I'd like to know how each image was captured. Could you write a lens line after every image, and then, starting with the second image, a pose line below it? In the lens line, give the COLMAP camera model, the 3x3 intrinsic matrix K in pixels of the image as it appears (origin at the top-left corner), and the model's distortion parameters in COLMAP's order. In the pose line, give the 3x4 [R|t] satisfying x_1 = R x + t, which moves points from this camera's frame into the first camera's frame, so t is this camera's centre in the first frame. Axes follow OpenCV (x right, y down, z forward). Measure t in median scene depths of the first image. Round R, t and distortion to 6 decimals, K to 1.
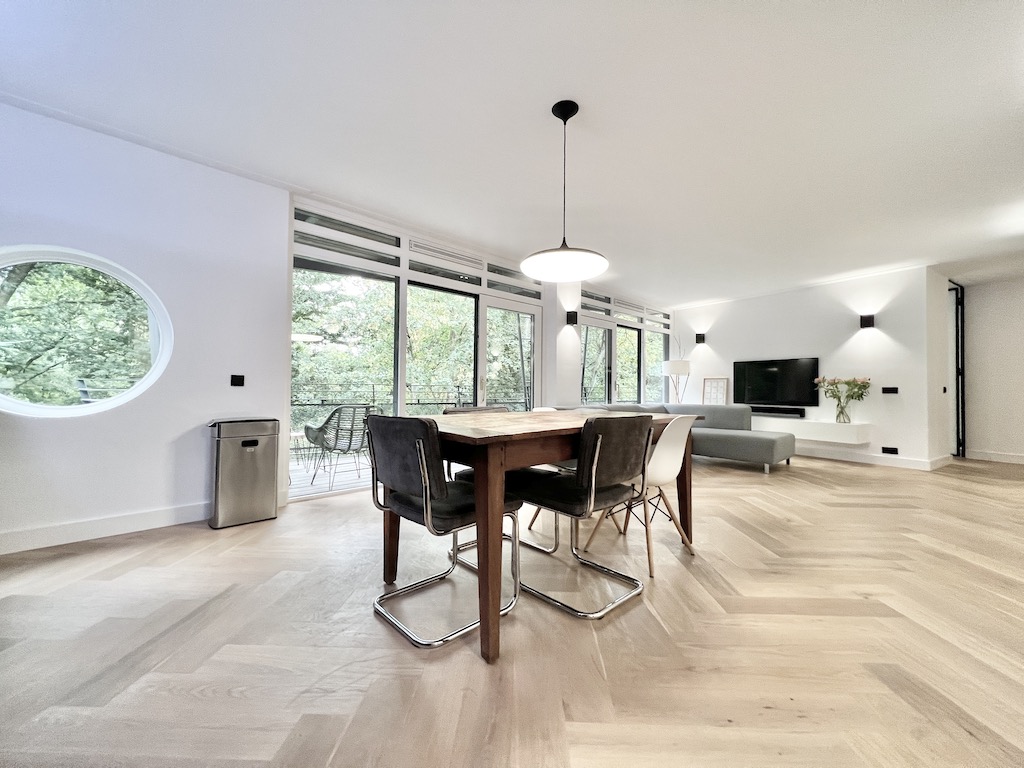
lens RADIAL K [[411.4, 0, 511.0], [0, 411.4, 381.4], [0, 0, 1]] dist [0.000606, 0.000142]
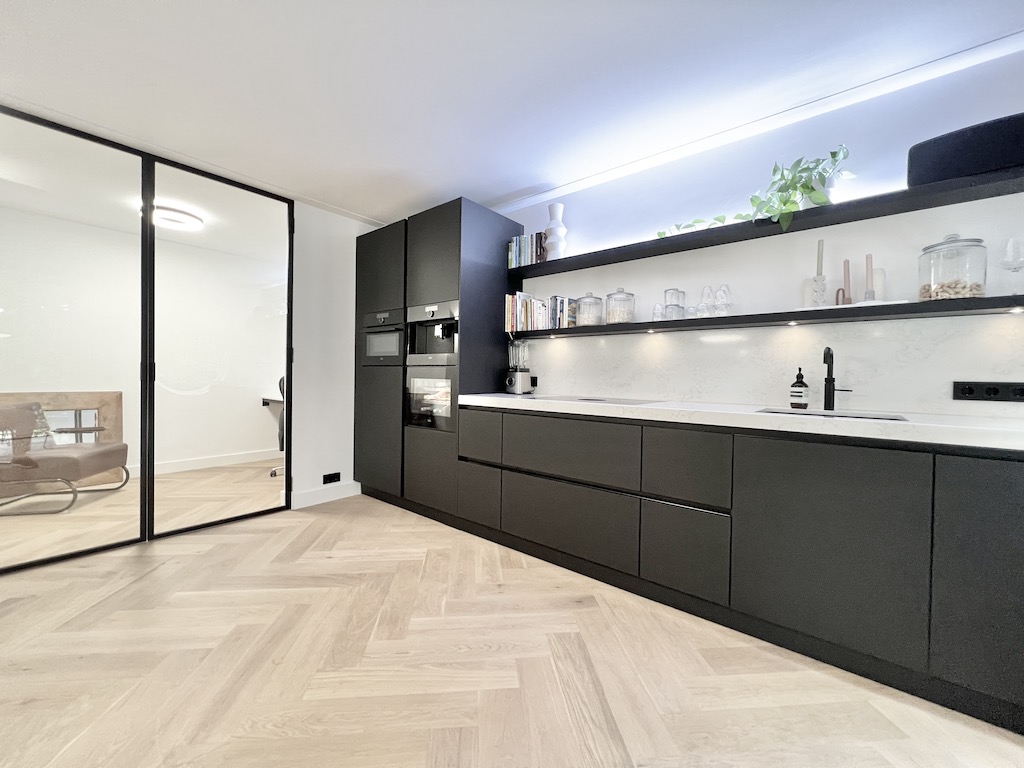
lens RADIAL K [[411.4, 0, 511.0], [0, 411.4, 381.4], [0, 0, 1]] dist [0.000606, 0.000142]
pose [[-0.992122, -0.026641, -0.122413, -0.146262], [-0.025711, 0.999627, -0.009168, -0.020258], [0.122611, -0.005948, -0.992437, 0.539253]]
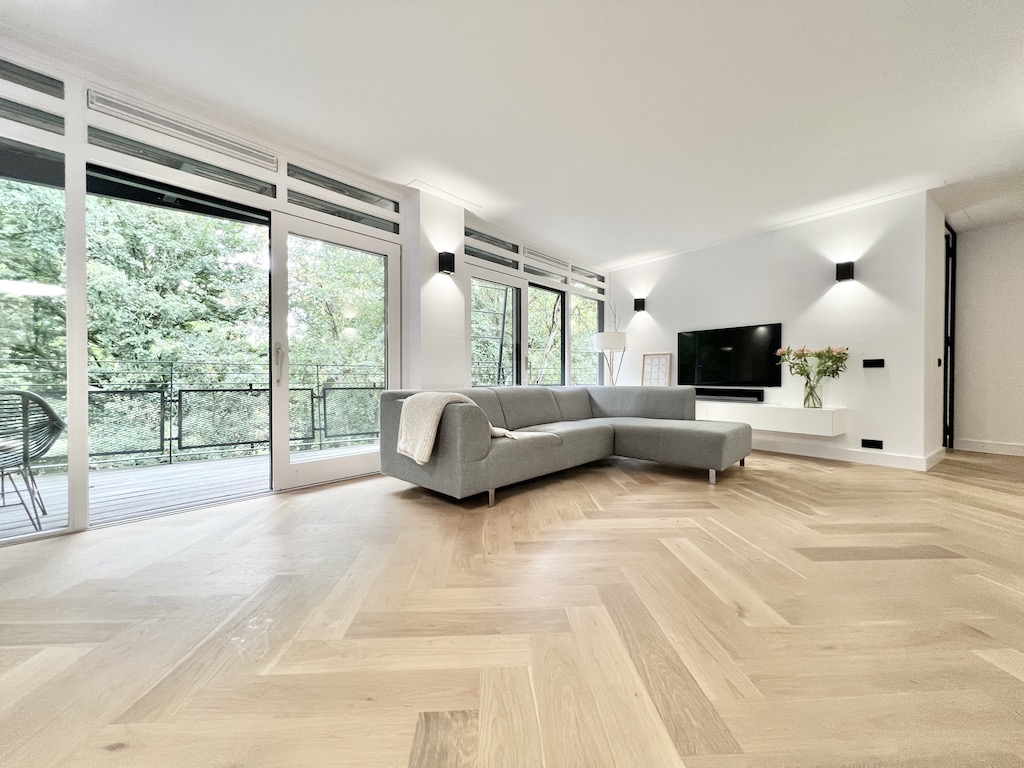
lens RADIAL K [[411.4, 0, 511.0], [0, 411.4, 381.4], [0, 0, 1]] dist [0.000606, 0.000142]
pose [[0.996928, -0.010369, 0.077635, 0.199521], [0.008122, 0.999541, 0.029200, 0.026170], [-0.077902, -0.028480, 0.996554, 0.294522]]
